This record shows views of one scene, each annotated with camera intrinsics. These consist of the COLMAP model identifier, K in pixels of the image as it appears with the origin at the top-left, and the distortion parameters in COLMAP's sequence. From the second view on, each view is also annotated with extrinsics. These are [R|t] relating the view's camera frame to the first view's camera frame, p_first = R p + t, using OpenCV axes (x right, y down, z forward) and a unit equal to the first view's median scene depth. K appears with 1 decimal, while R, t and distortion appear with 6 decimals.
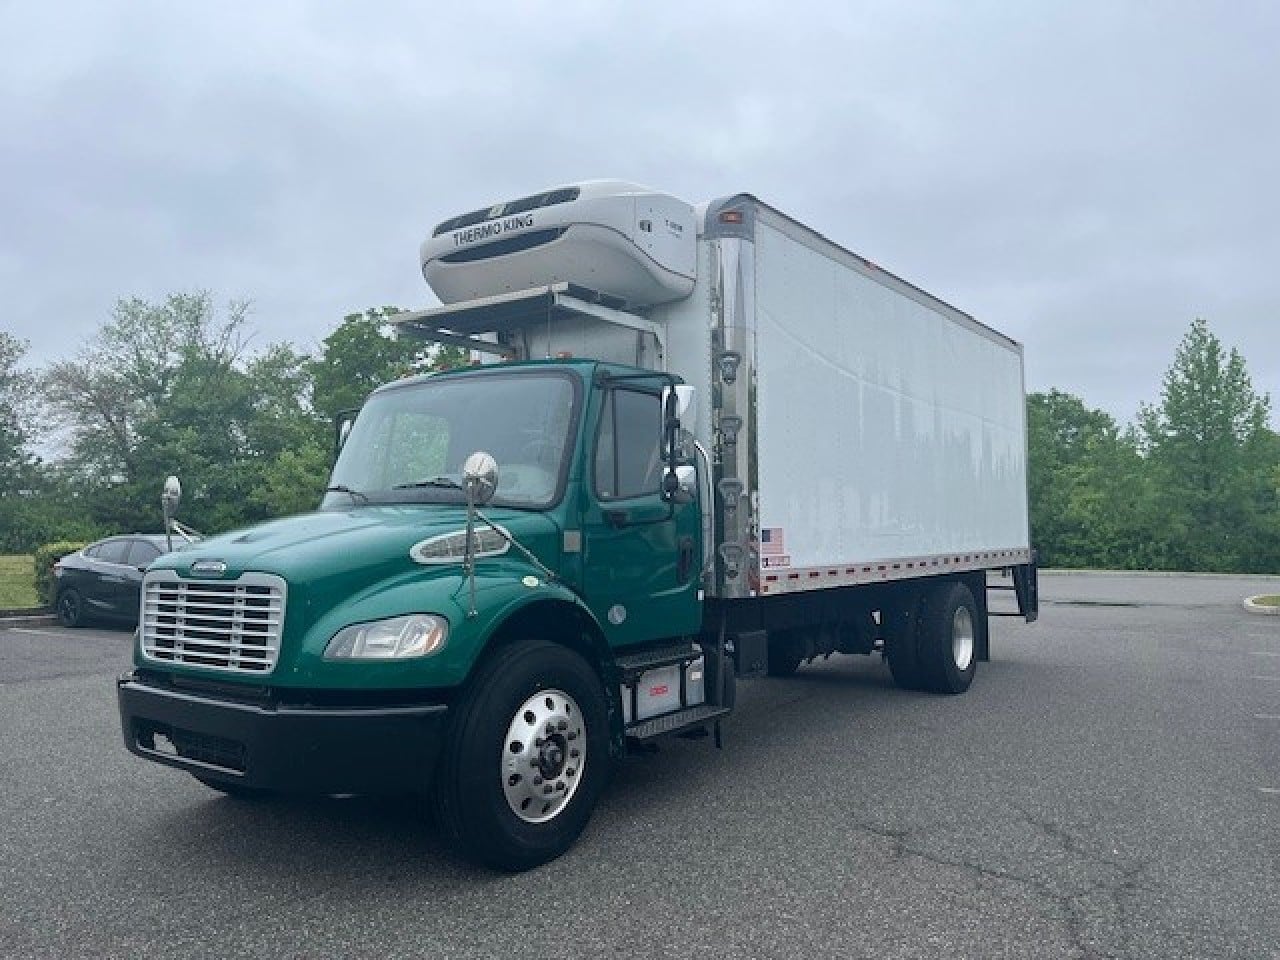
lens RADIAL K [[987.0, 0, 642.2], [0, 987.0, 476.2], [0, 0, 1]] dist [0.073923, -0.012383]
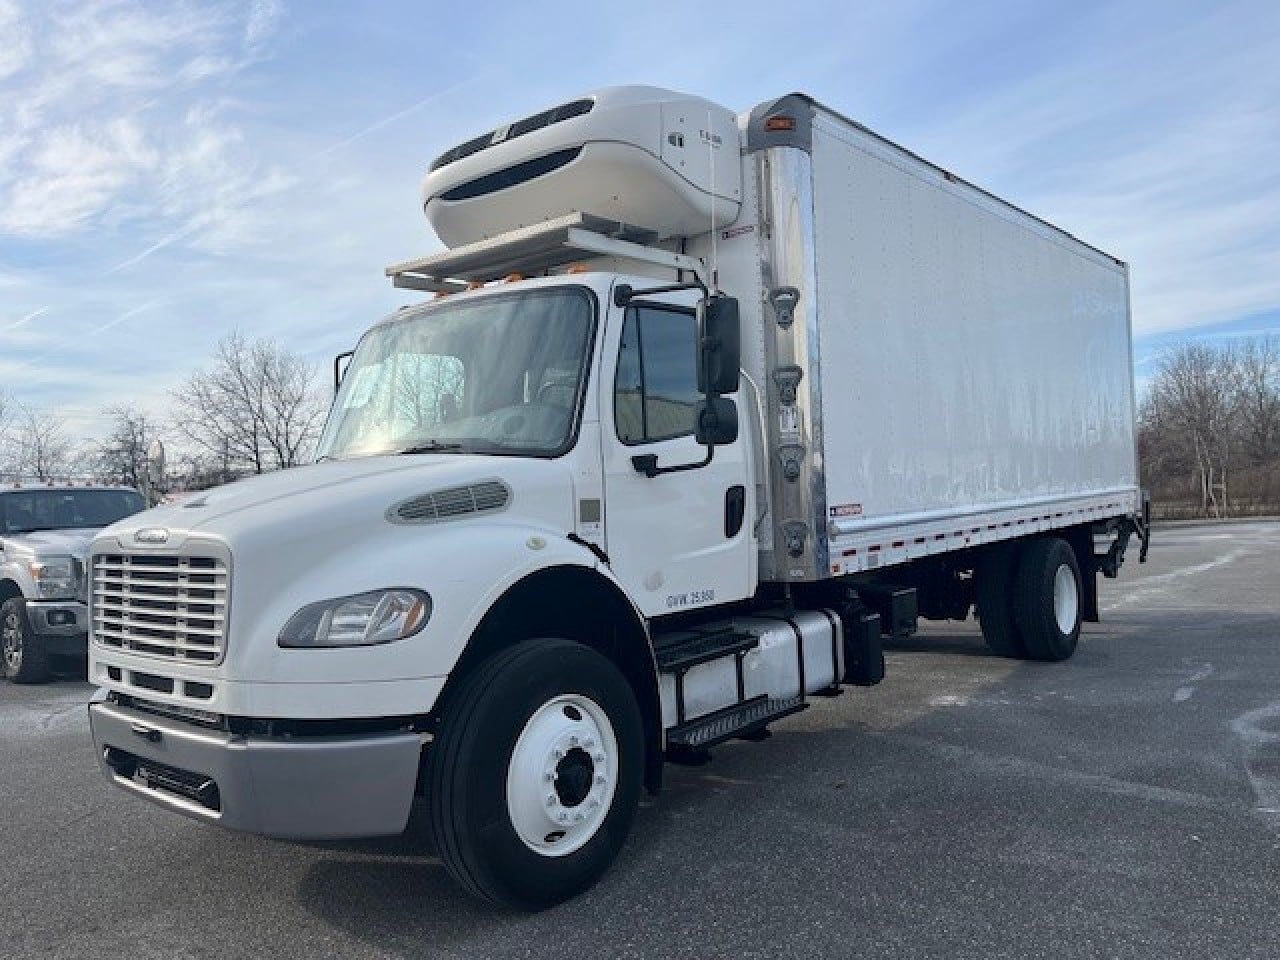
lens RADIAL K [[987.0, 0, 652.6], [0, 987.0, 508.7], [0, 0, 1]] dist [0.073923, -0.012383]
pose [[0.996307, -0.036503, -0.077718, 0.037934], [0.043047, 0.995514, 0.084260, -0.014609], [0.074293, -0.087294, 0.993408, 0.135356]]
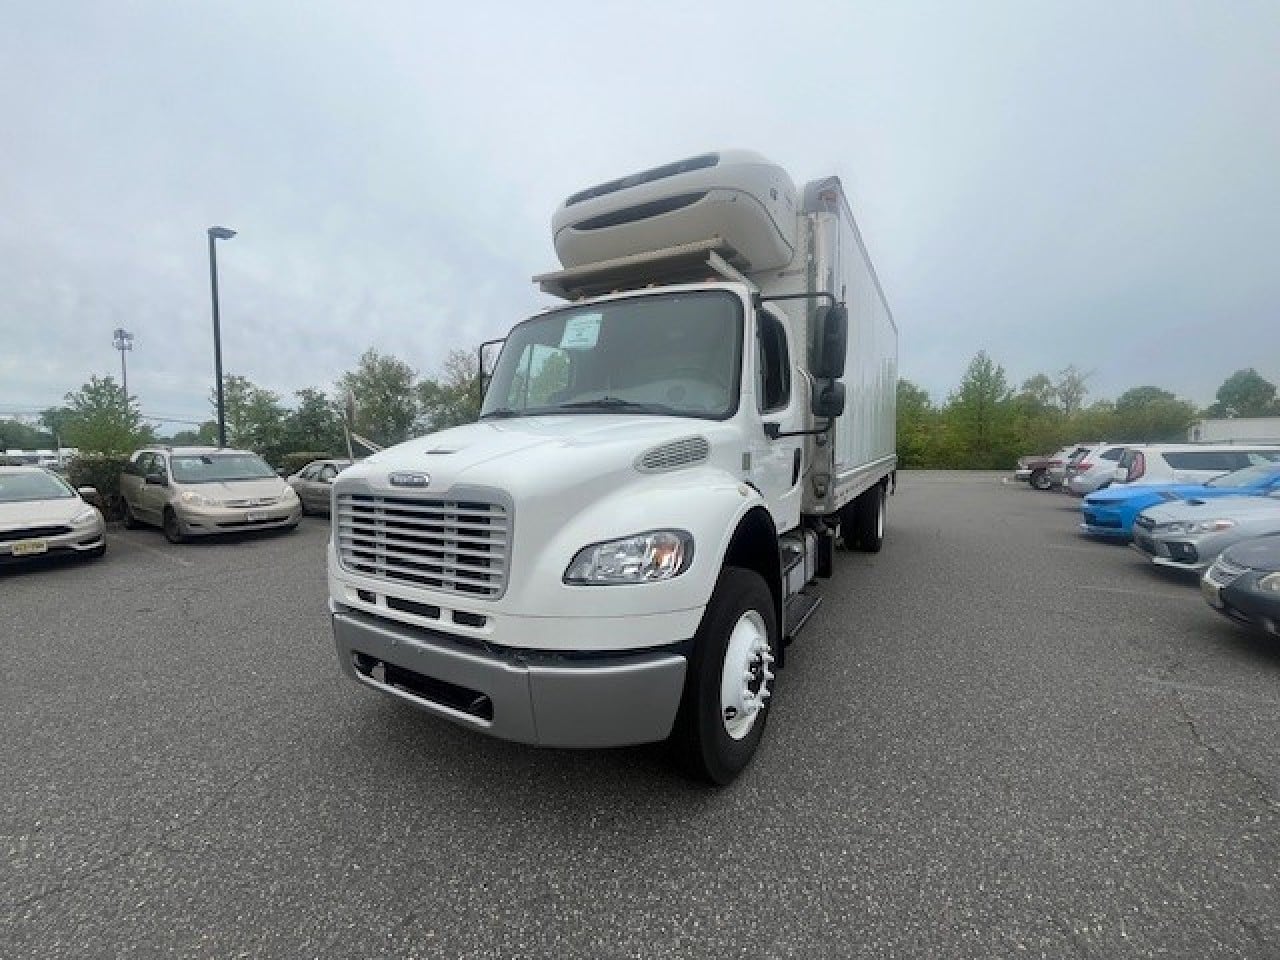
lens RADIAL K [[521.9, 0, 629.0], [0, 521.9, 483.9], [0, 0, 1]] dist [-0.020436, -0.000065]
pose [[0.995555, -0.013851, 0.093153, -0.211352], [0.000808, 0.990346, 0.138617, -0.004367], [-0.094174, -0.137926, 0.985955, 0.366552]]
